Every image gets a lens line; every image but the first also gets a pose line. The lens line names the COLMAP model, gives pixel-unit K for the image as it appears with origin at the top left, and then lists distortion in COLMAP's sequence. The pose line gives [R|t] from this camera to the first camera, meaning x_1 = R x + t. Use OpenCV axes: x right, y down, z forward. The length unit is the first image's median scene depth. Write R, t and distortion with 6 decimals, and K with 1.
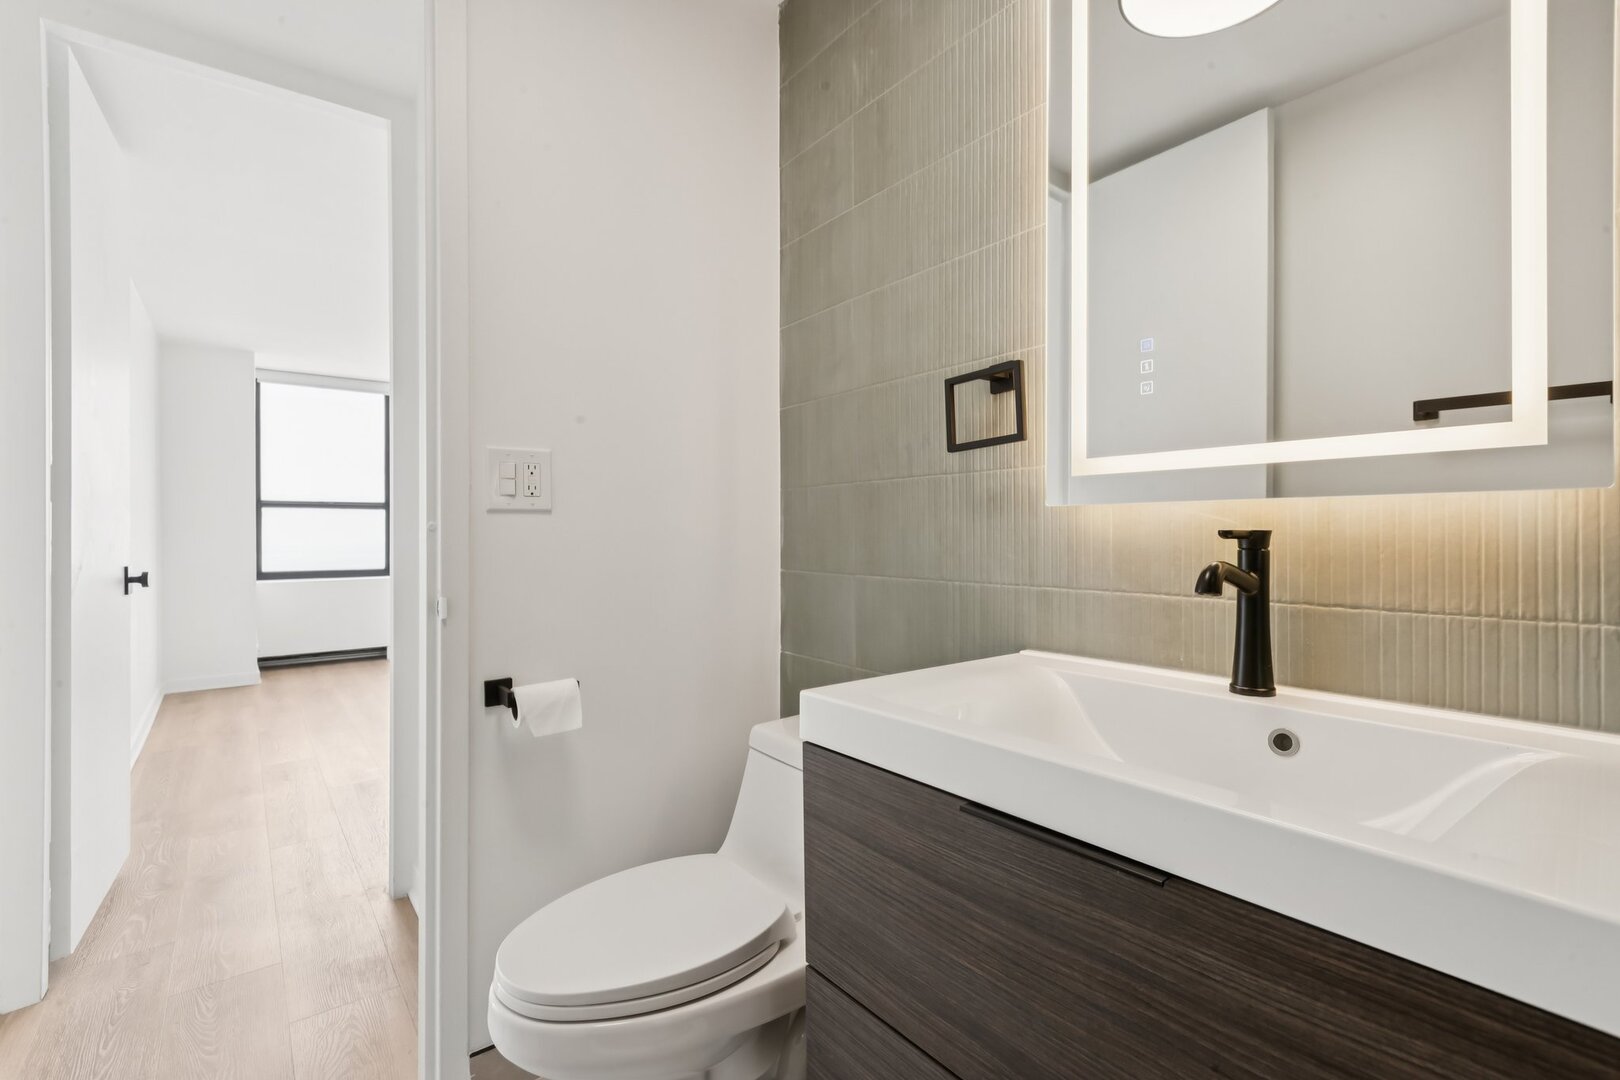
lens RADIAL K [[734.4, 0, 815.3], [0, 734.4, 541.6], [0, 0, 1]] dist [0.000790, 0.001183]
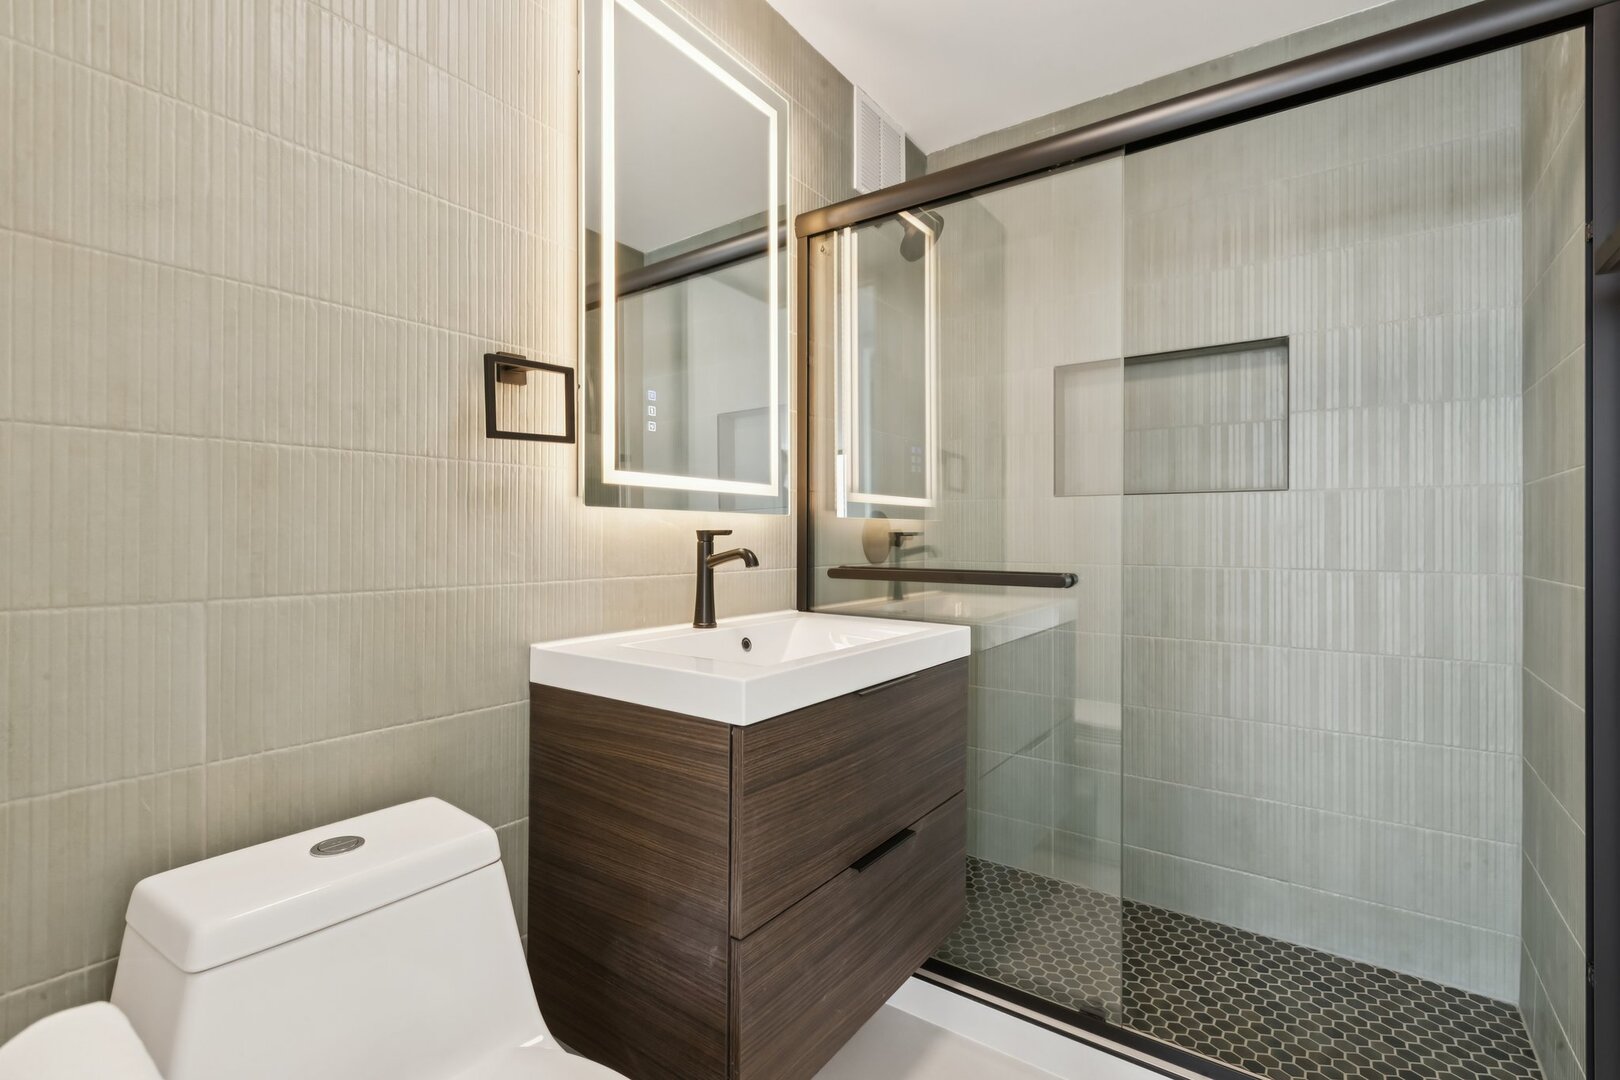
lens RADIAL K [[734.4, 0, 814.8], [0, 734.4, 536.9], [0, 0, 1]] dist [0.000790, 0.001183]
pose [[-0.282940, -0.002456, 0.959135, -1.115713], [0.005699, 0.999975, 0.004242, -0.006175], [-0.959121, 0.006666, -0.282919, 1.271069]]
